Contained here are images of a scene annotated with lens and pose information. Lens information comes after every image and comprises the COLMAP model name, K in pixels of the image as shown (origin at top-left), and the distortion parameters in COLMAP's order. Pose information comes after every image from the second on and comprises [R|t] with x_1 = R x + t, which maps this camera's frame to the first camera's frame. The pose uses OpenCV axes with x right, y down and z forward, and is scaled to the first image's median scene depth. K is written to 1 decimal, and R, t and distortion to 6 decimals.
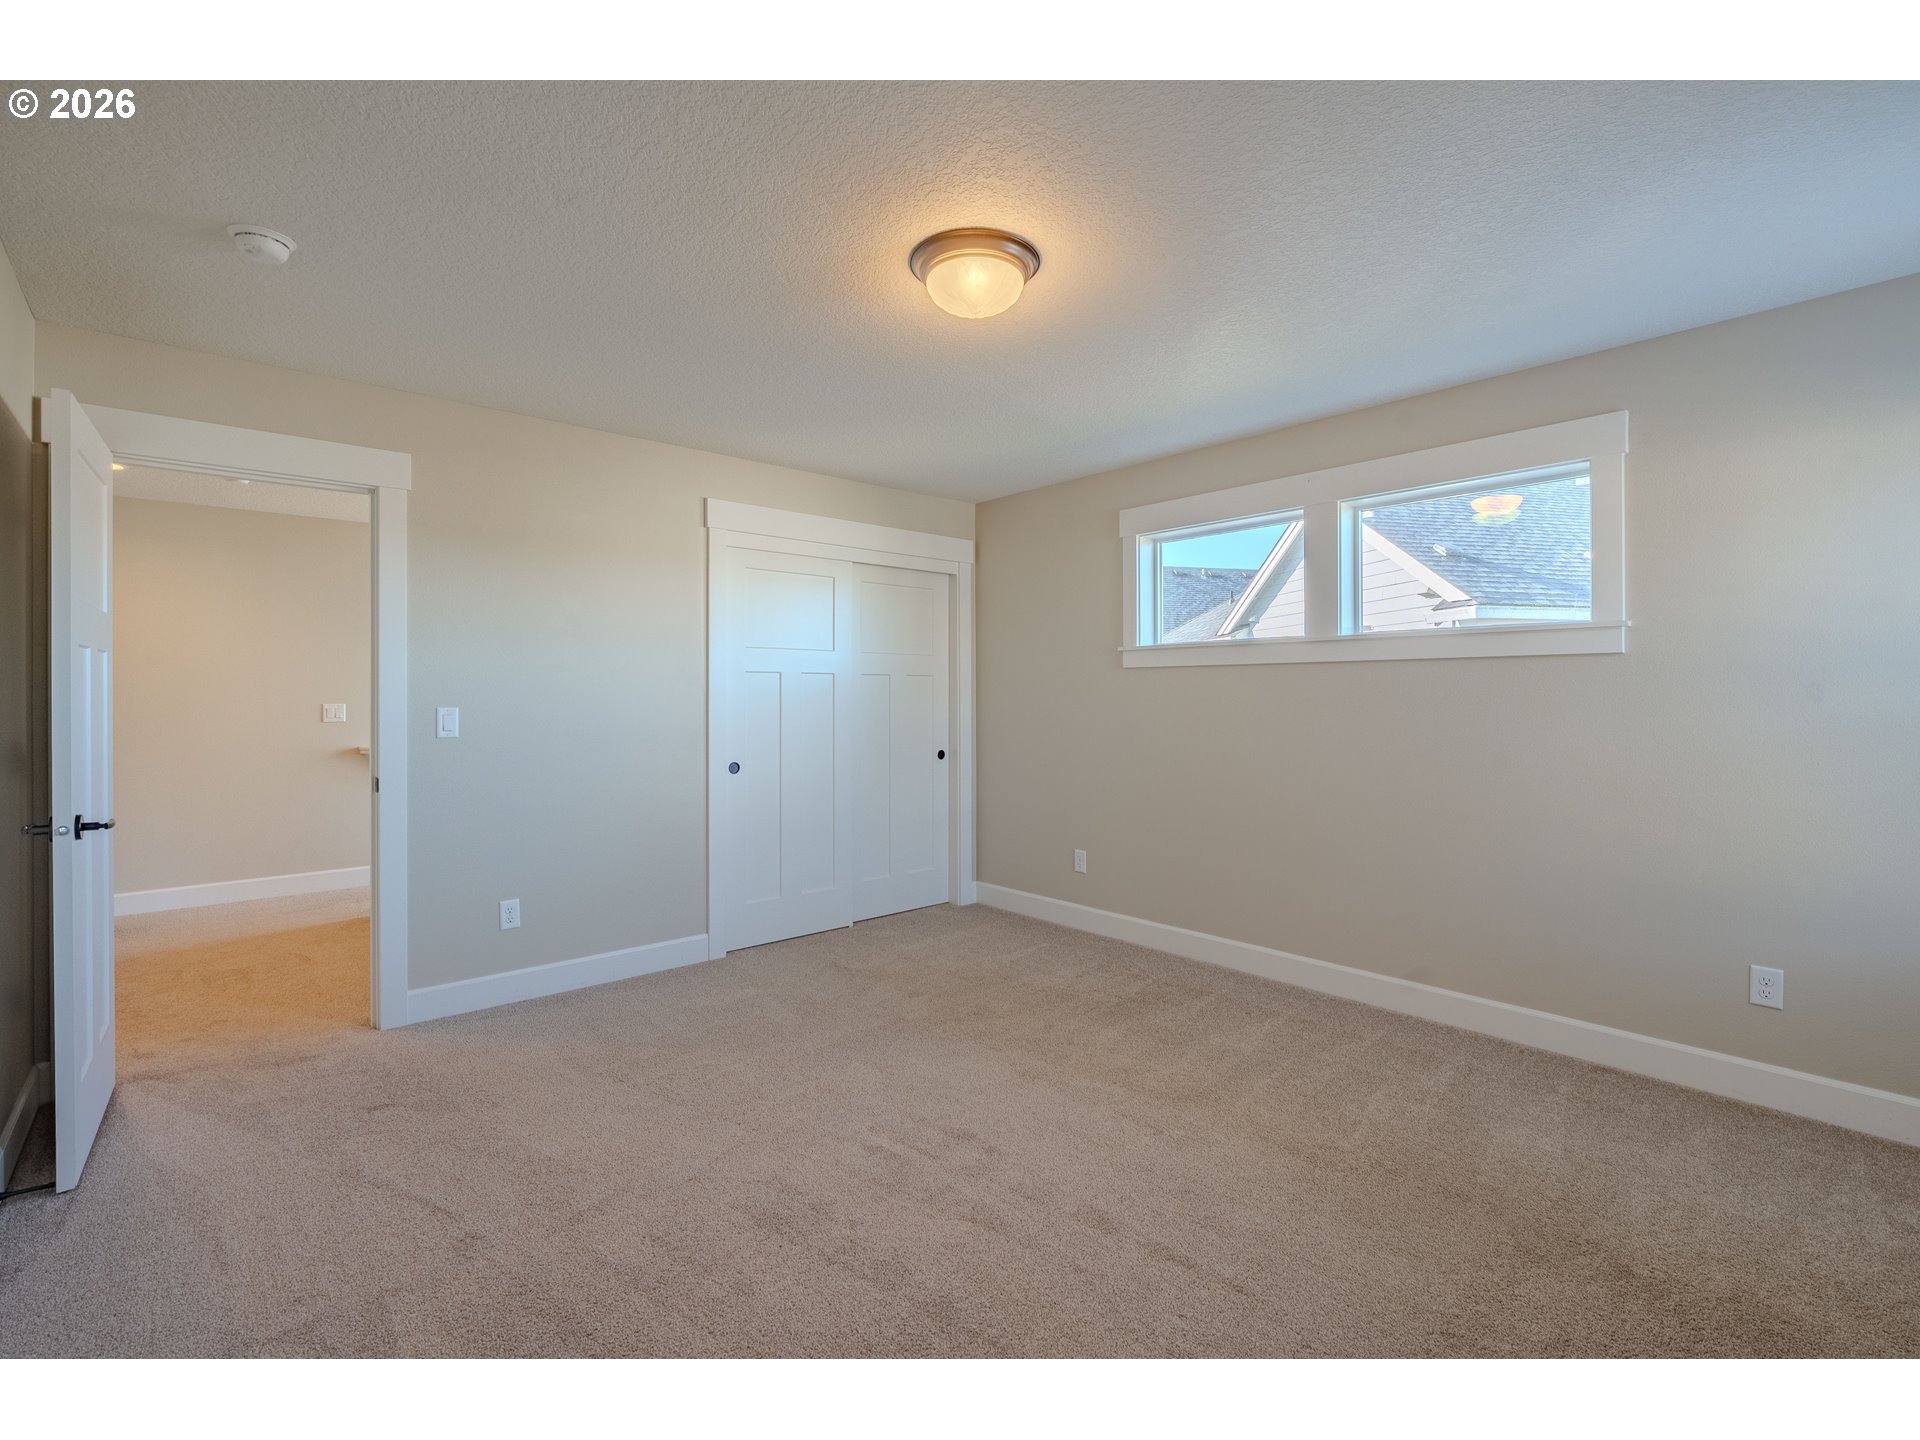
lens RADIAL K [[856.0, 0, 963.6], [0, 856.0, 719.5], [0, 0, 1]] dist [-0.005106, -0.000393]
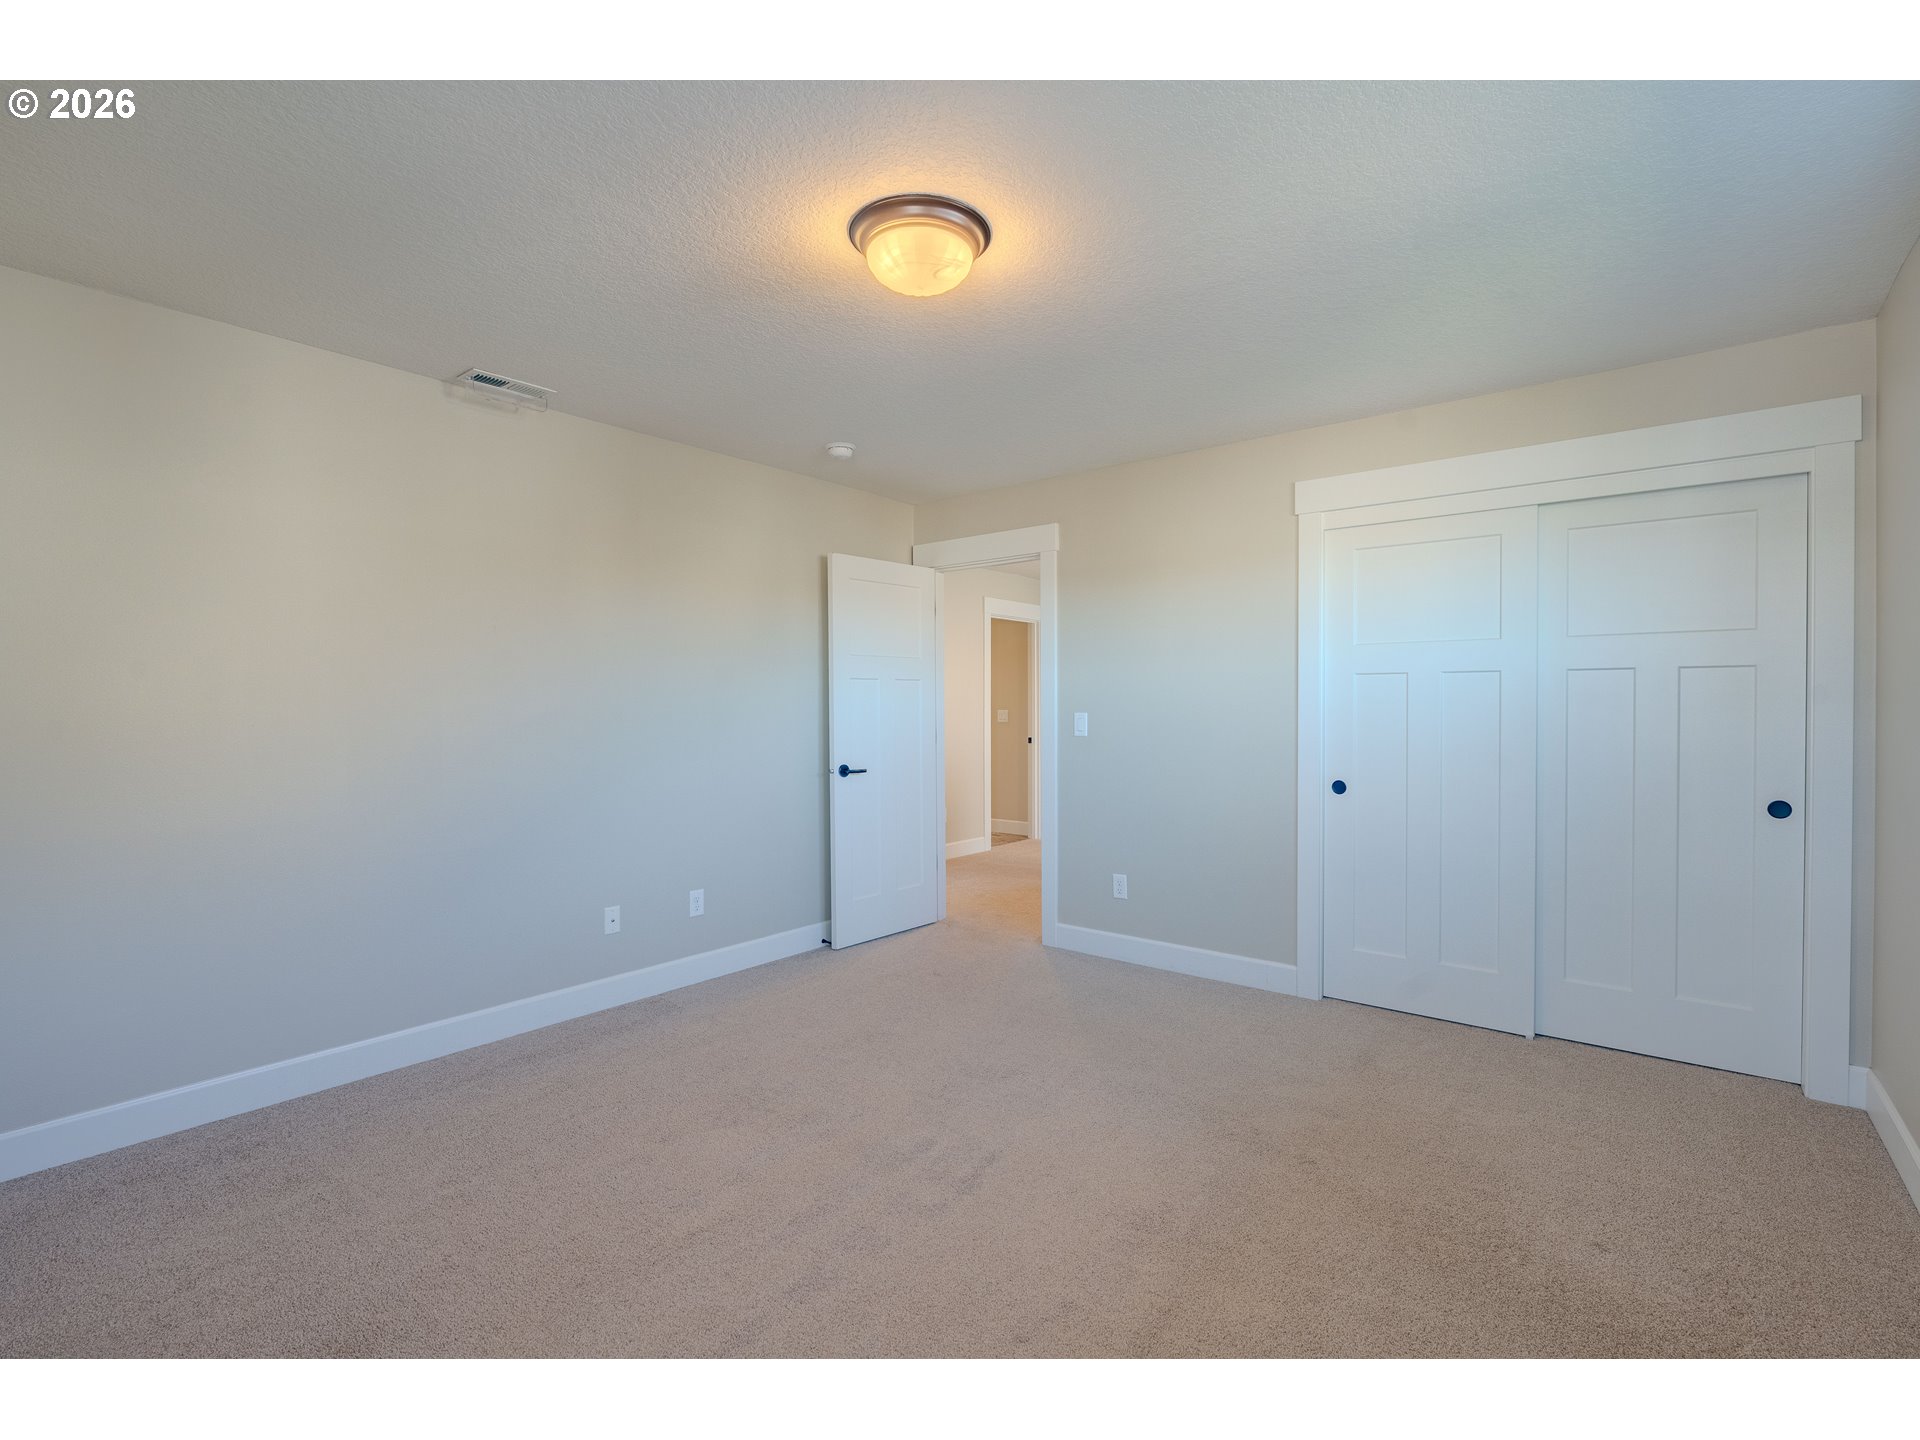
lens RADIAL K [[856.0, 0, 963.6], [0, 856.0, 719.5], [0, 0, 1]] dist [-0.005106, -0.000393]
pose [[0.190273, 0.013278, -0.981641, 0.629284], [-0.022547, 0.999704, 0.009152, -0.011238], [0.981472, 0.020392, 0.190516, 0.583131]]
